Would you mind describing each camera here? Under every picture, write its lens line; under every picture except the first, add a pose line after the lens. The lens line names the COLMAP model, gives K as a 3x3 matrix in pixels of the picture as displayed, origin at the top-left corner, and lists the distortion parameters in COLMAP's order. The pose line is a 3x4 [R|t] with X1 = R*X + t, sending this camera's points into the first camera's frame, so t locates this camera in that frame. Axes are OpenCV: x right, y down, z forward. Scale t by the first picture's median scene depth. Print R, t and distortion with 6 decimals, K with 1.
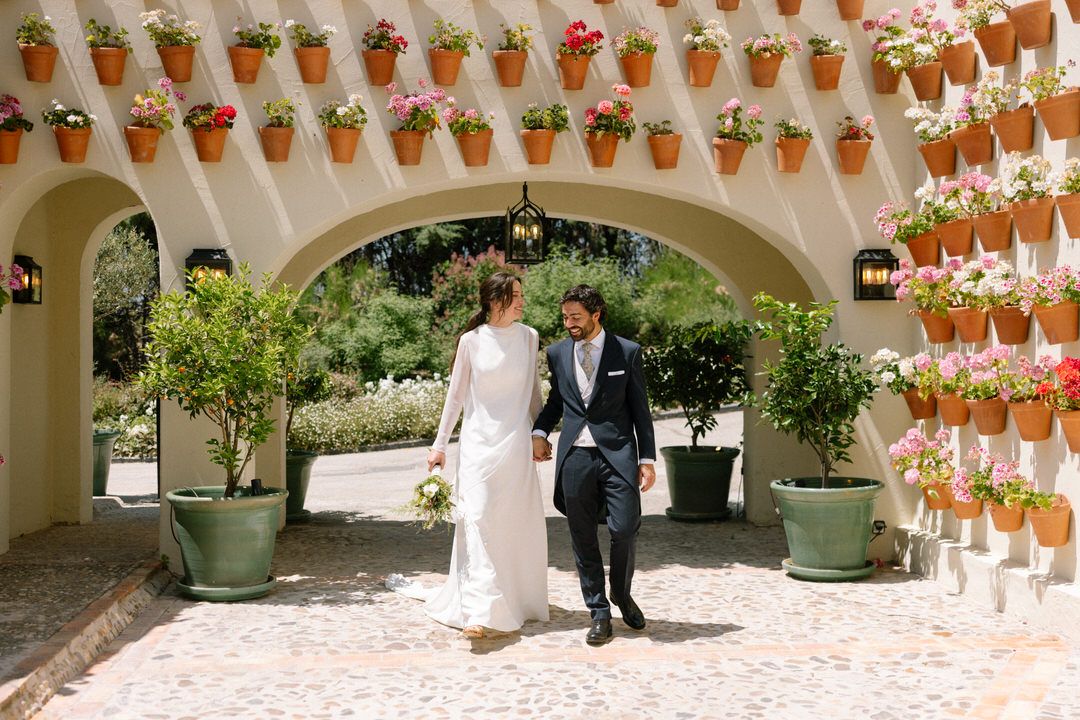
lens RADIAL K [[1346.5, 0, 540.0], [0, 1346.5, 360.0], [0, 0, 1]] dist [-0.003354, 0.033506]
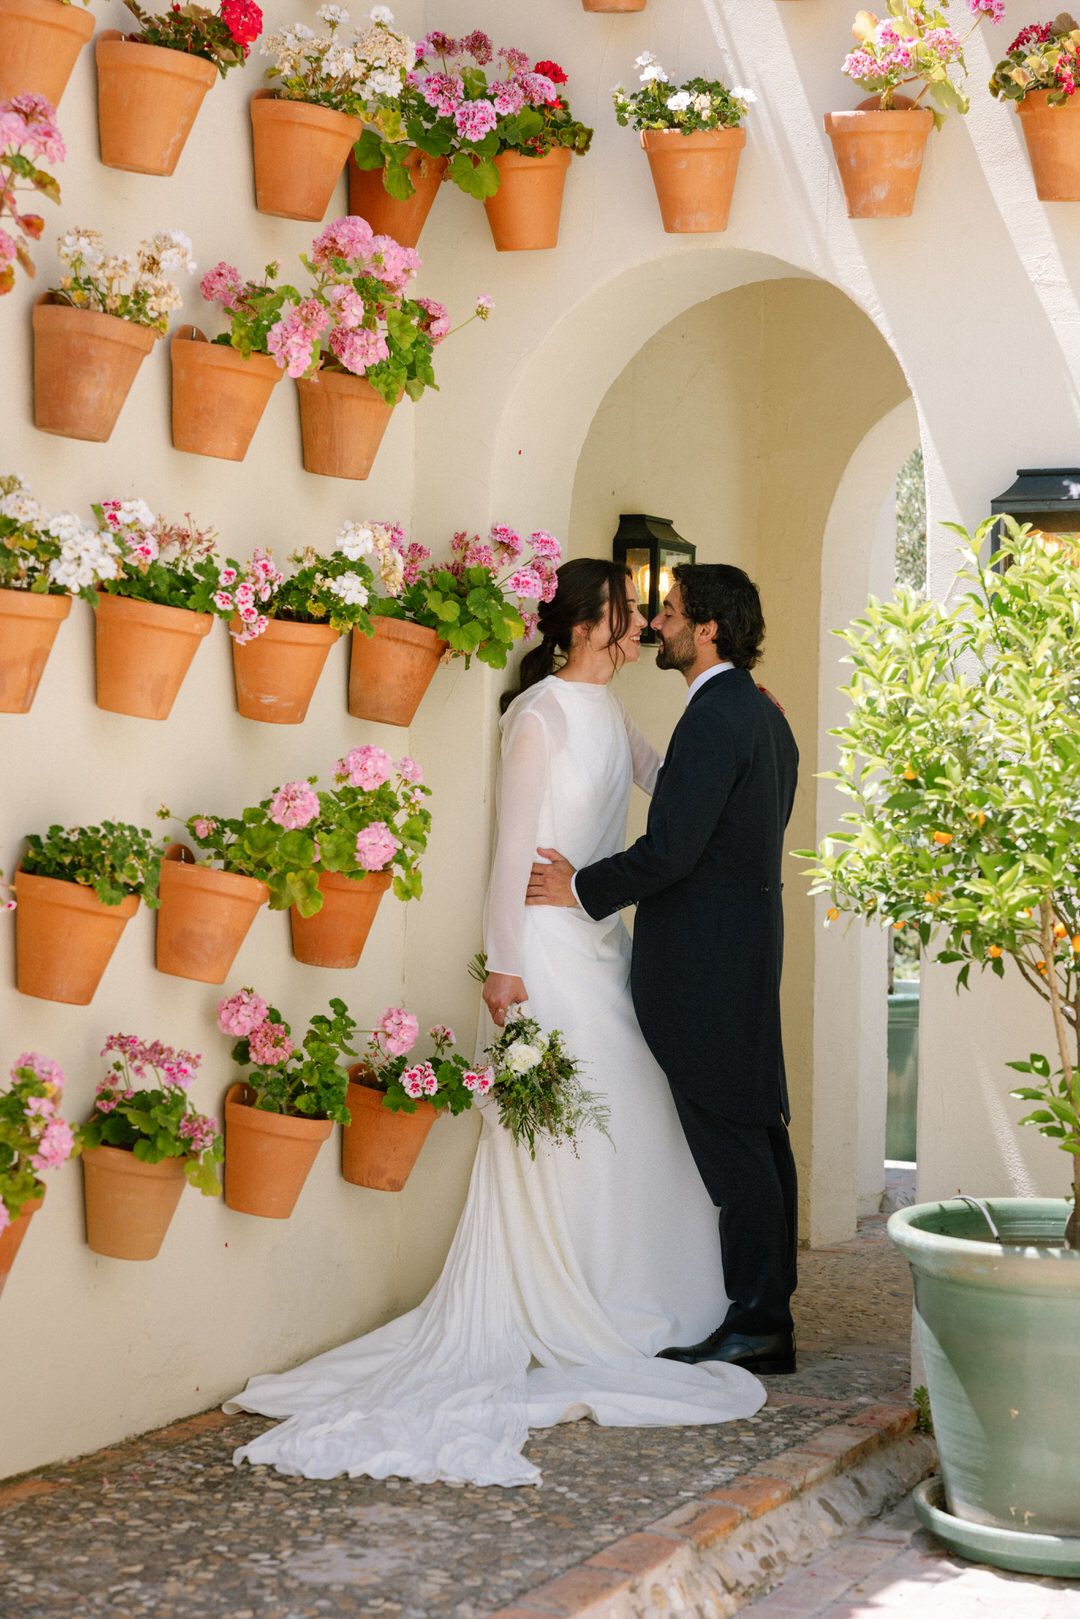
lens RADIAL K [[3122.7, 0, 540.0], [0, 3122.7, 809.5], [0, 0, 1]] dist [0.023714, 0.022388]
pose [[0.863369, 0.017908, -0.504256, 0.019428], [-0.016315, 0.999838, 0.007574, -0.002348], [0.504310, 0.001688, 0.863521, 0.196059]]
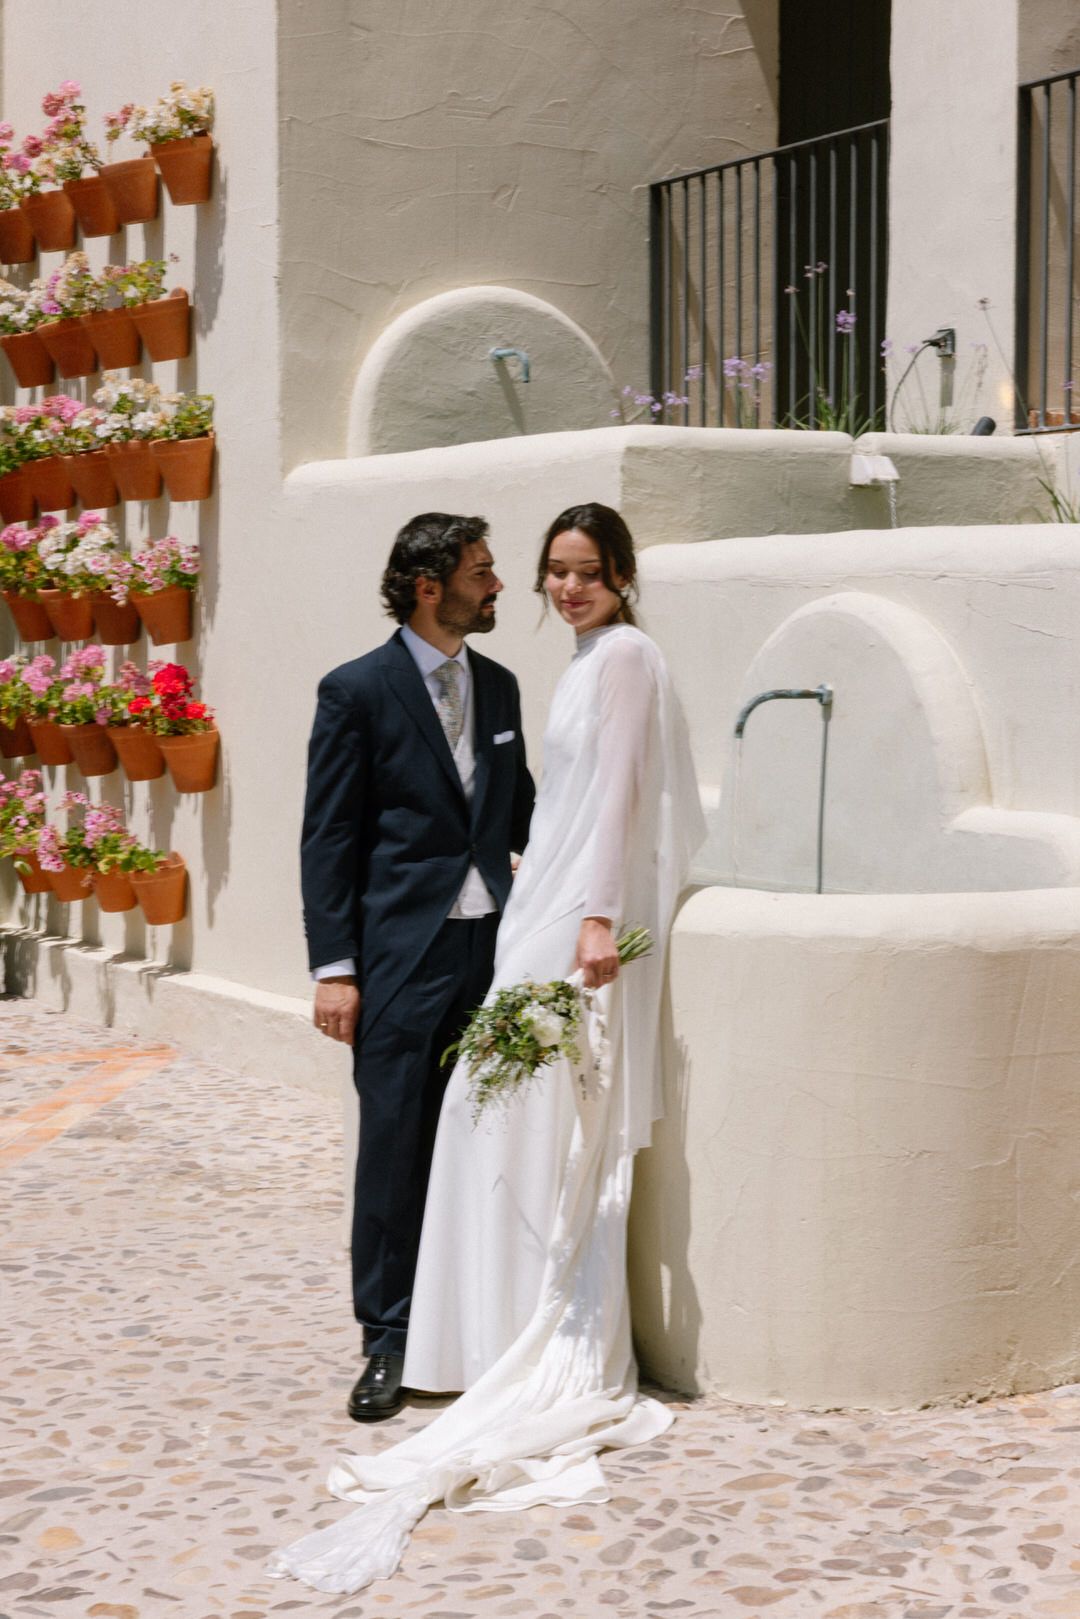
lens RADIAL K [[2965.9, 0, 540.0], [0, 2965.9, 809.5], [0, 0, 1]] dist [0.011163, 0.040070]
pose [[0.922463, -0.027039, 0.385137, -0.039484], [0.007251, 0.998582, 0.052740, -0.005102], [-0.386017, -0.045858, 0.921351, -0.463462]]
